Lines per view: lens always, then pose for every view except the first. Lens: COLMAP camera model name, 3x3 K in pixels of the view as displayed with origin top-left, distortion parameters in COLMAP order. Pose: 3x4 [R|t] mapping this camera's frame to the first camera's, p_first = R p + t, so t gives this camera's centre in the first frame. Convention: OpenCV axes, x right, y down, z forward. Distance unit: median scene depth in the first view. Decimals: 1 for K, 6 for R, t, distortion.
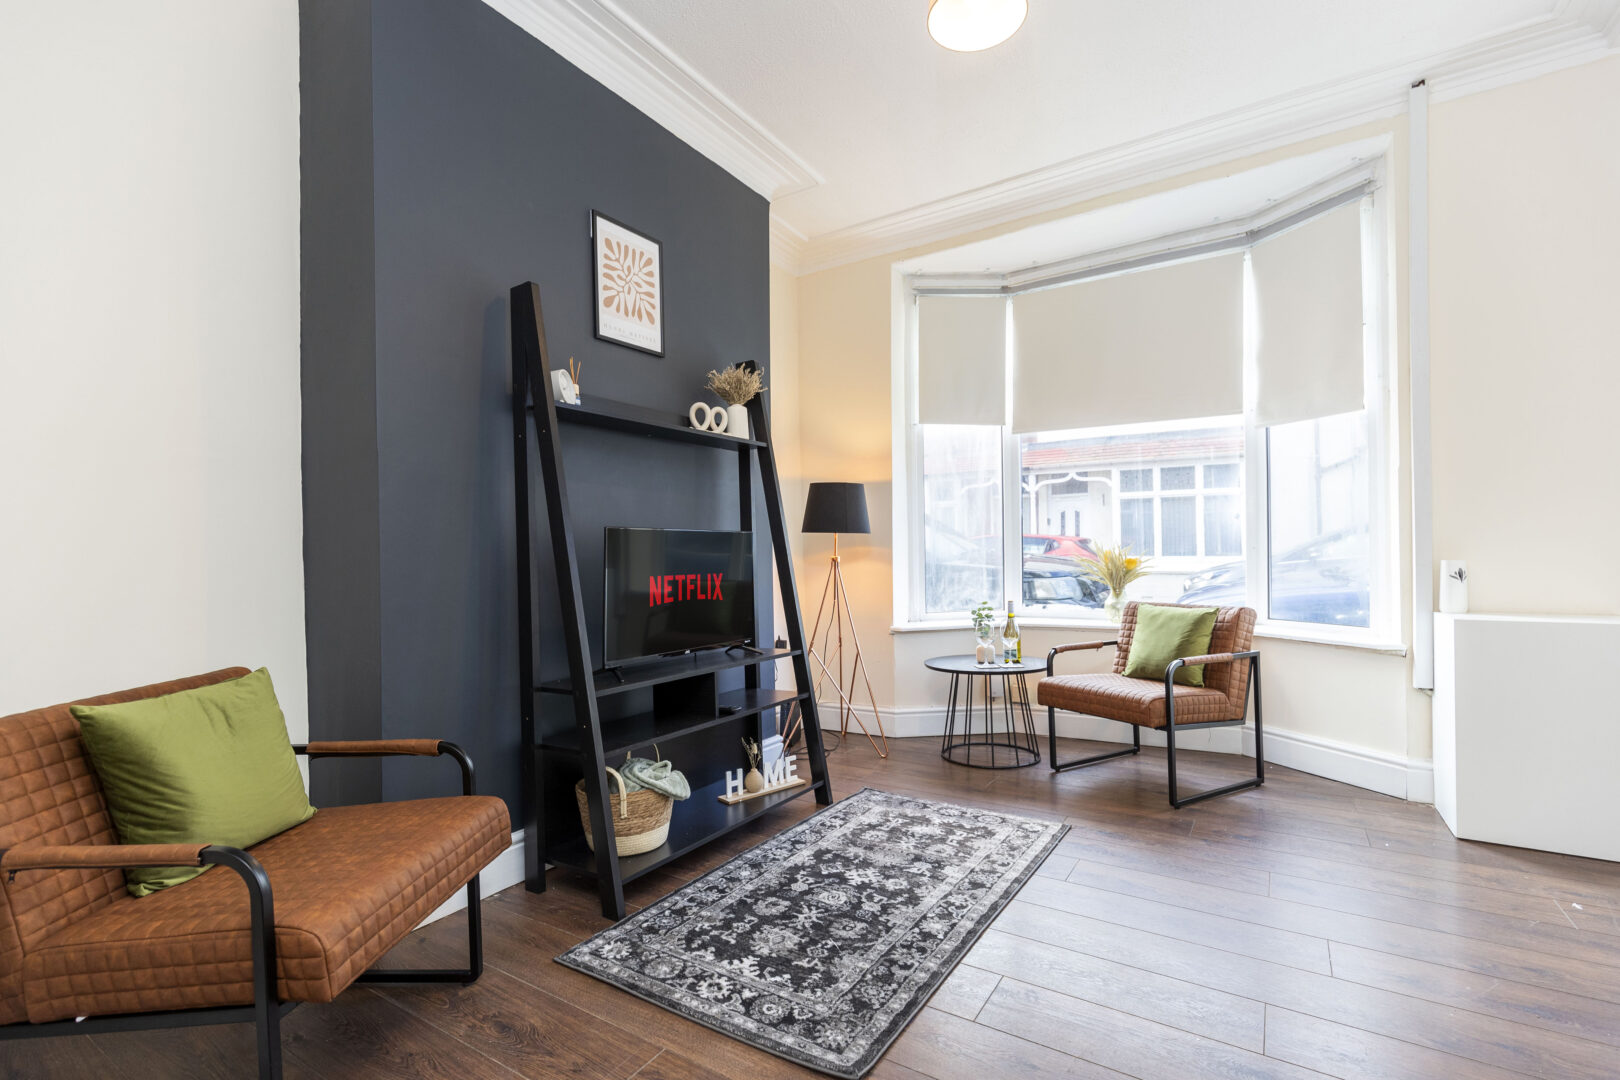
lens RADIAL K [[739.3, 0, 810.0], [0, 739.3, 540.0], [0, 0, 1]] dist [0.015596, 0.000011]
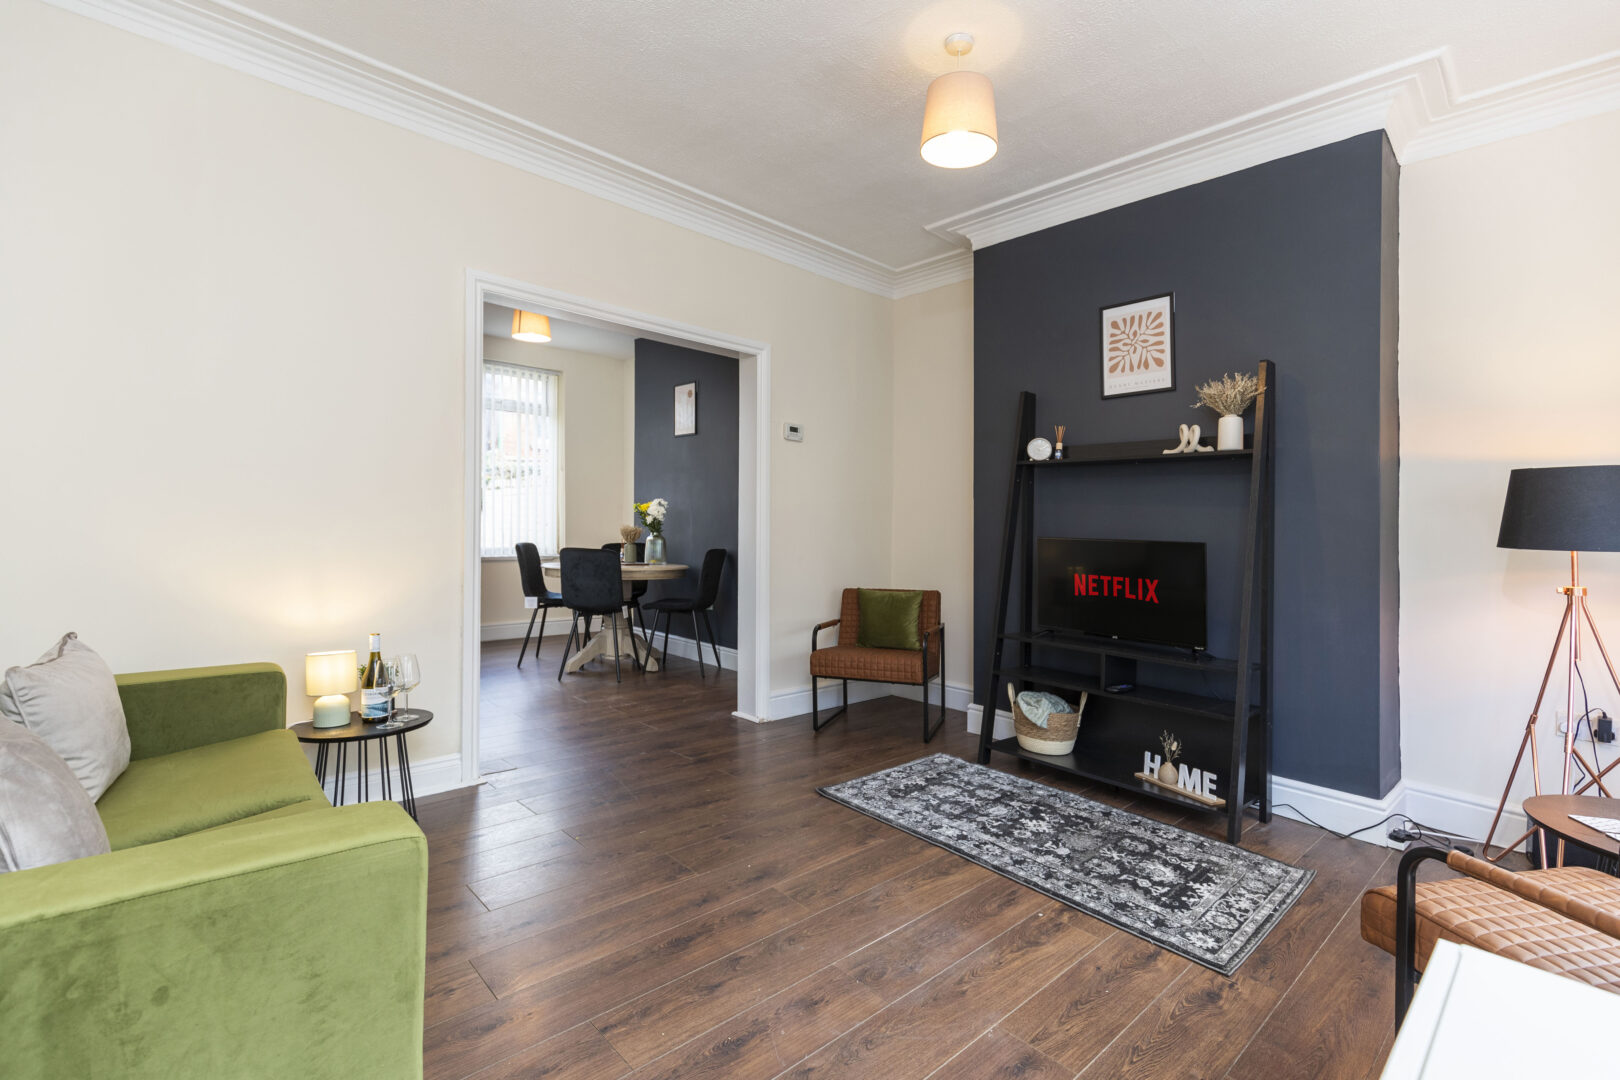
lens RADIAL K [[728.7, 0, 813.2], [0, 728.7, 530.8], [0, 0, 1]] dist [-0.001971, -0.000179]
pose [[-0.248724, 0.023442, -0.968291, 0.997699], [-0.000900, 0.999701, 0.024433, -0.051979], [0.968574, 0.006949, -0.248629, 0.701365]]
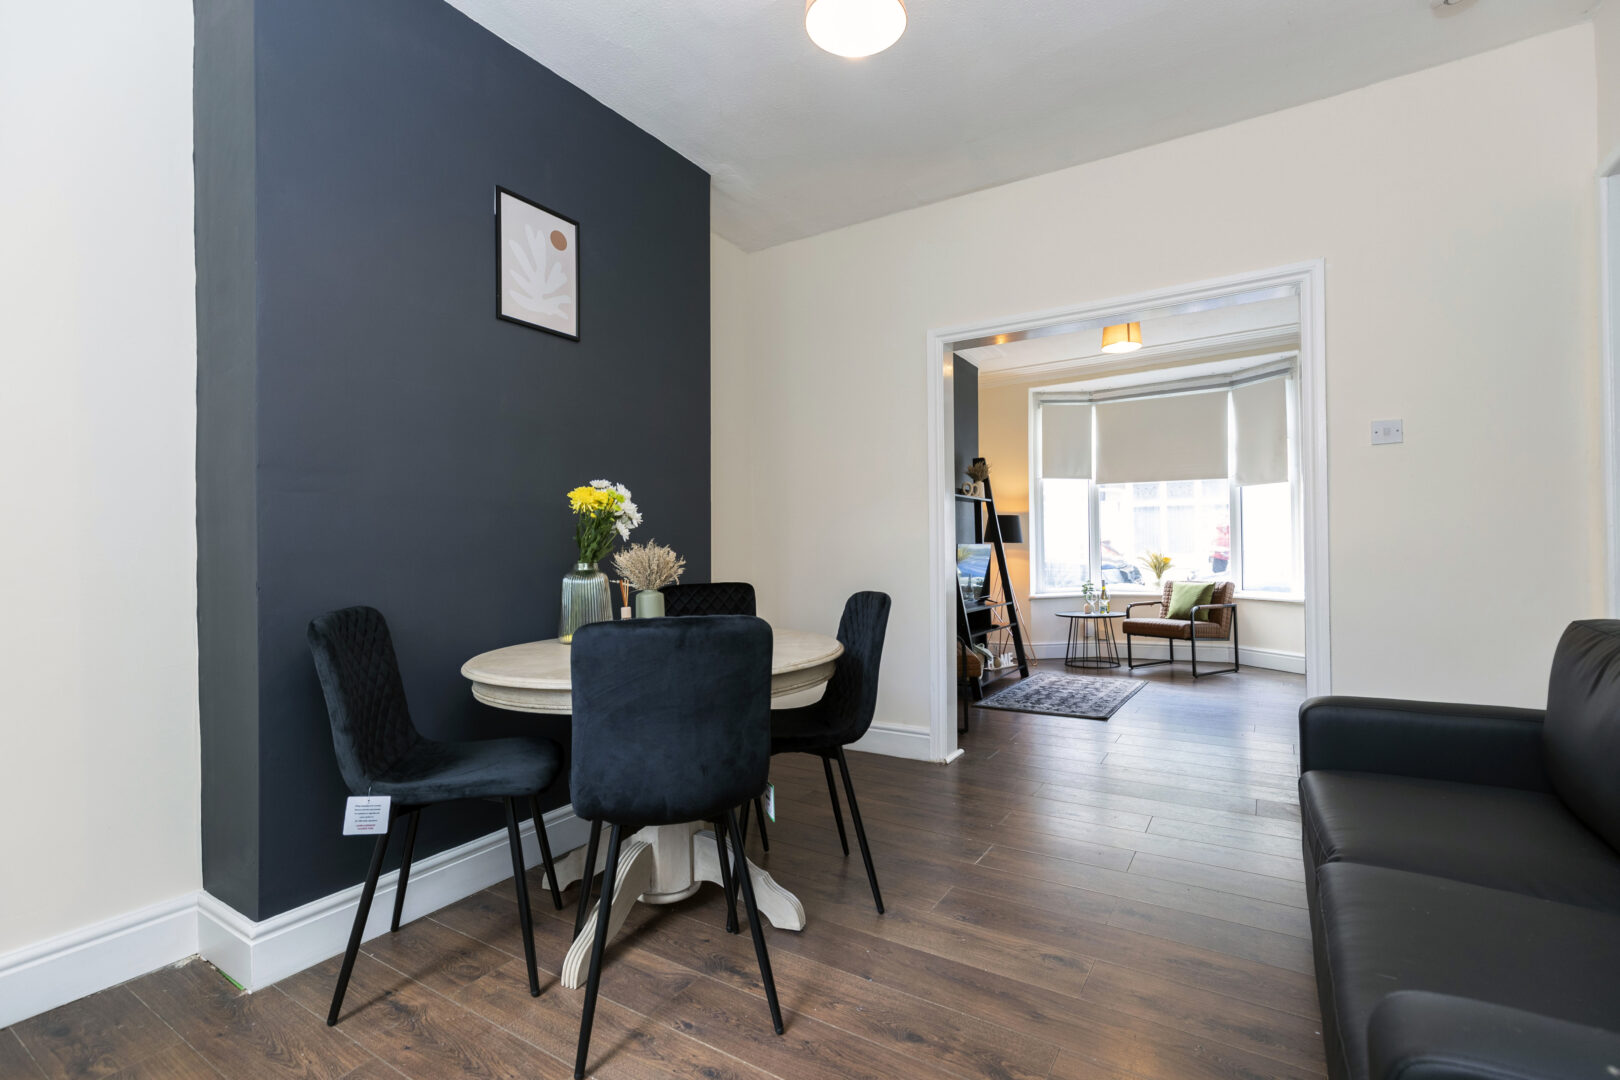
lens RADIAL K [[728.7, 0, 813.2], [0, 728.7, 530.8], [0, 0, 1]] dist [-0.001971, -0.000179]
pose [[0.999993, 0.002636, 0.002532, -0.560874], [-0.002606, 0.999930, -0.011579, -0.021689], [-0.002563, 0.011572, 0.999930, -0.996828]]
